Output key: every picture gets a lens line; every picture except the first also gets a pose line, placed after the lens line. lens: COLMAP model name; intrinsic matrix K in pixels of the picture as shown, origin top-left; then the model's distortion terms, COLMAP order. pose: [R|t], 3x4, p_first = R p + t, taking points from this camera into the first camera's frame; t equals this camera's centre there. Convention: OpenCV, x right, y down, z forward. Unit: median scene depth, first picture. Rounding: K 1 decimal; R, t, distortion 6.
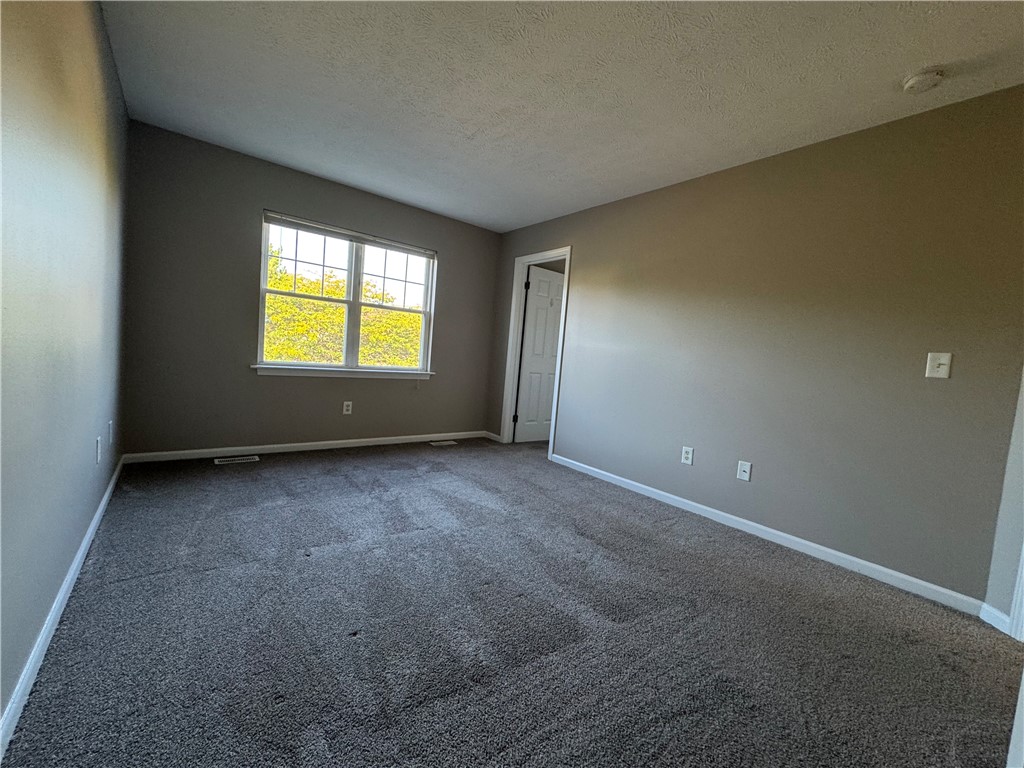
lens RADIAL K [[406.7, 0, 507.4], [0, 406.7, 384.5], [0, 0, 1]] dist [0.000590, 0.000252]
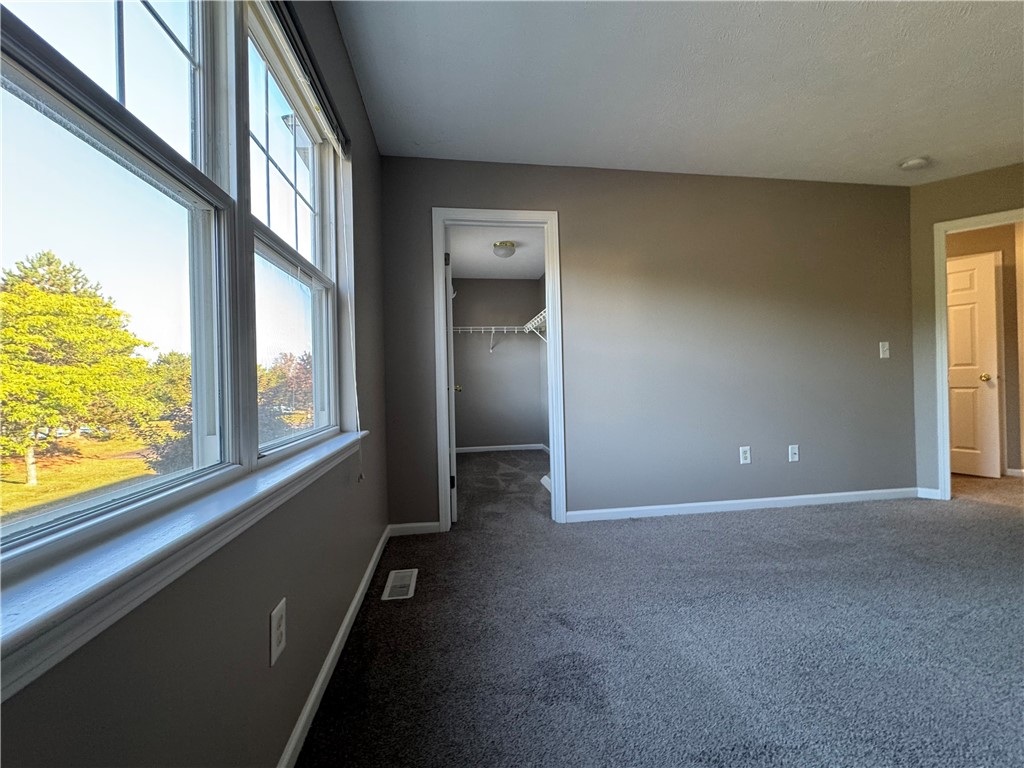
lens RADIAL K [[406.7, 0, 505.2], [0, 406.7, 378.0], [0, 0, 1]] dist [0.000590, 0.000252]
pose [[0.507918, -0.090510, 0.856637, -0.780584], [0.133246, 0.990750, 0.025675, -0.132047], [-0.851037, 0.101103, 0.515280, 1.084401]]
